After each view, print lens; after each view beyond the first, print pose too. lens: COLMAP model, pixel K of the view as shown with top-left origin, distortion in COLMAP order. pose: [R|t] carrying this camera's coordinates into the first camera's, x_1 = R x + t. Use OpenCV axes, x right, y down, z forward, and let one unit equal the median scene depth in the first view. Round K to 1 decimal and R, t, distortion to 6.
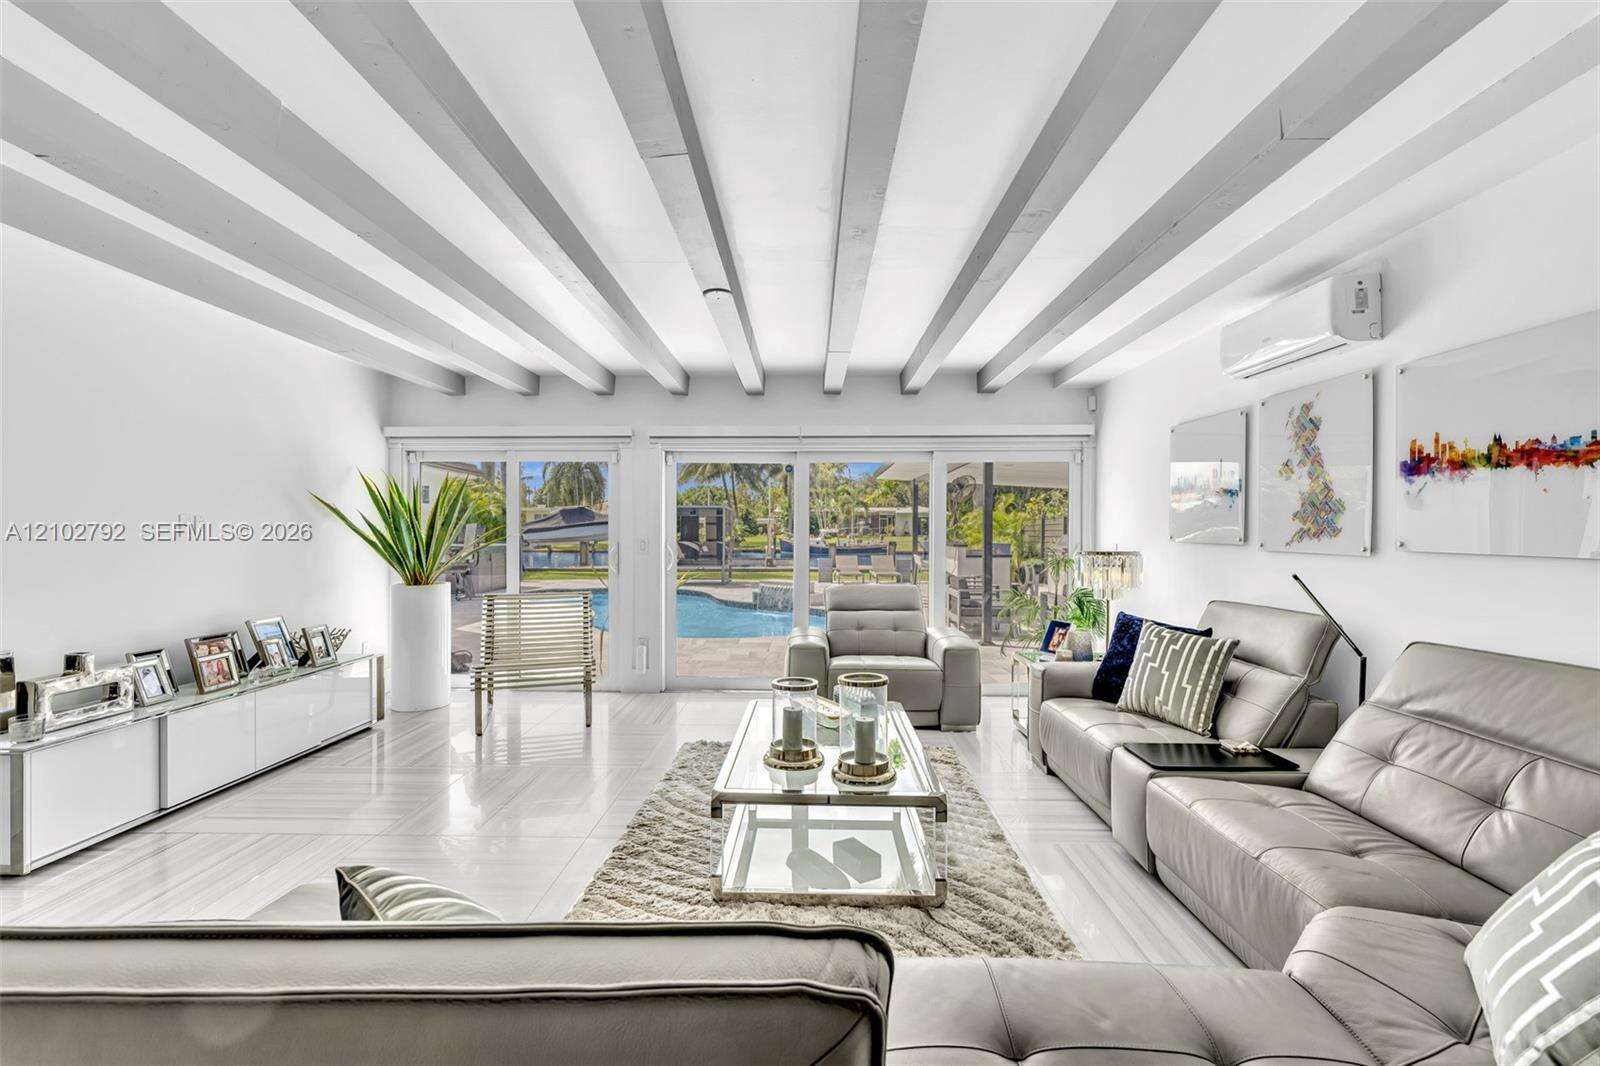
lens RADIAL K [[716.5, 0, 795.5], [0, 716.5, 535.7], [0, 0, 1]] dist [-0.008554, 0.001302]
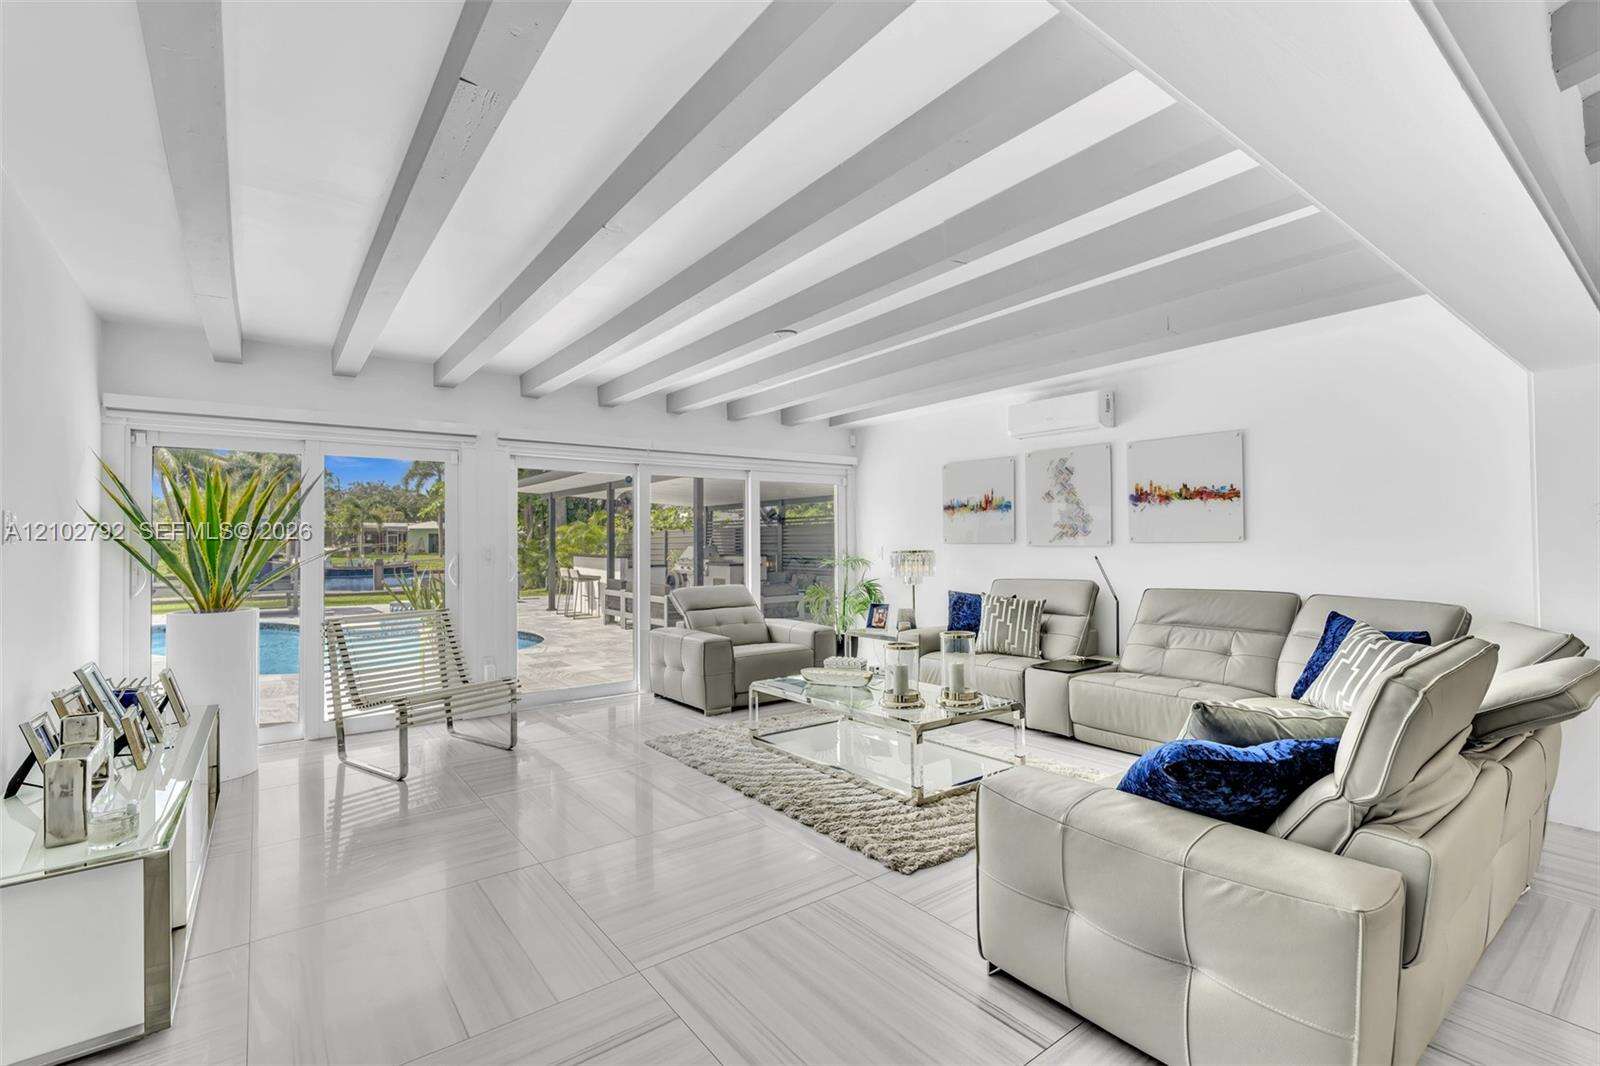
lens RADIAL K [[716.5, 0, 796.5], [0, 716.5, 537.7], [0, 0, 1]] dist [-0.008554, 0.001302]
pose [[0.781232, -0.003077, 0.624234, -0.861244], [0.016349, 0.999746, -0.015534, 0.020551], [-0.624027, 0.022341, 0.781083, 0.068088]]
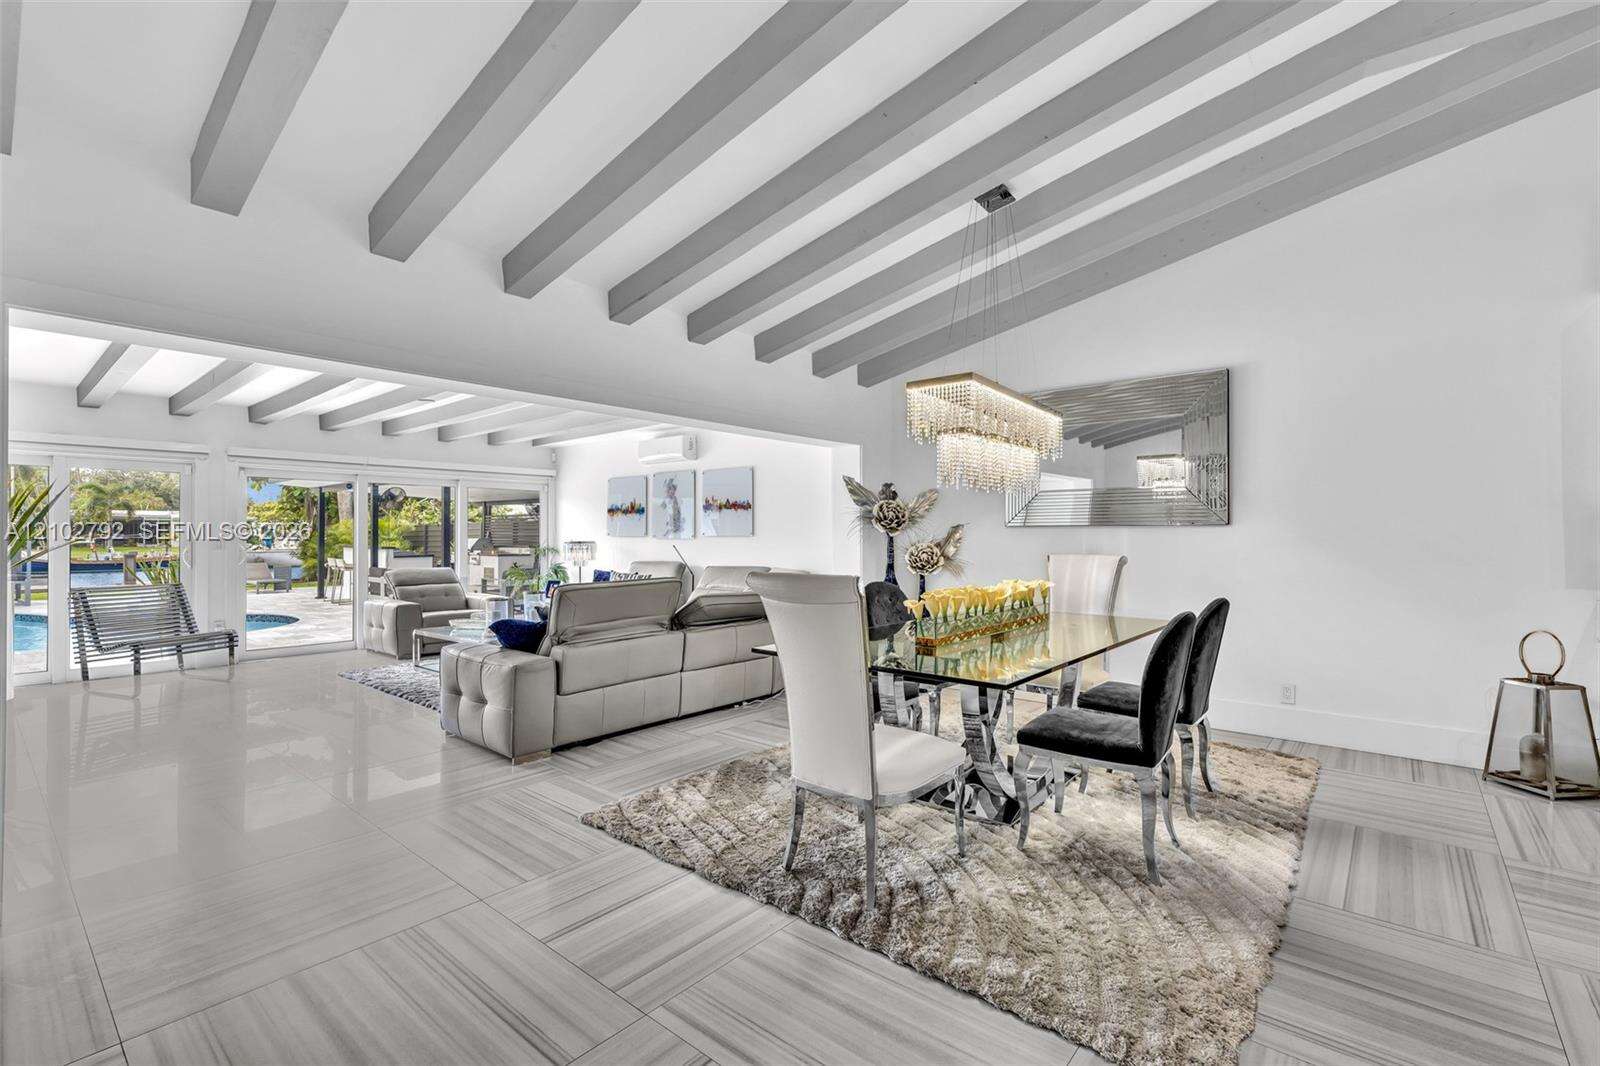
lens RADIAL K [[716.5, 0, 804.1], [0, 716.5, 531.3], [0, 0, 1]] dist [-0.008554, 0.001302]
pose [[0.621122, 0.000015, 0.783714, -0.980427], [0.014065, 0.999839, -0.011166, 0.033869], [-0.783587, 0.017959, 0.621022, -0.937901]]
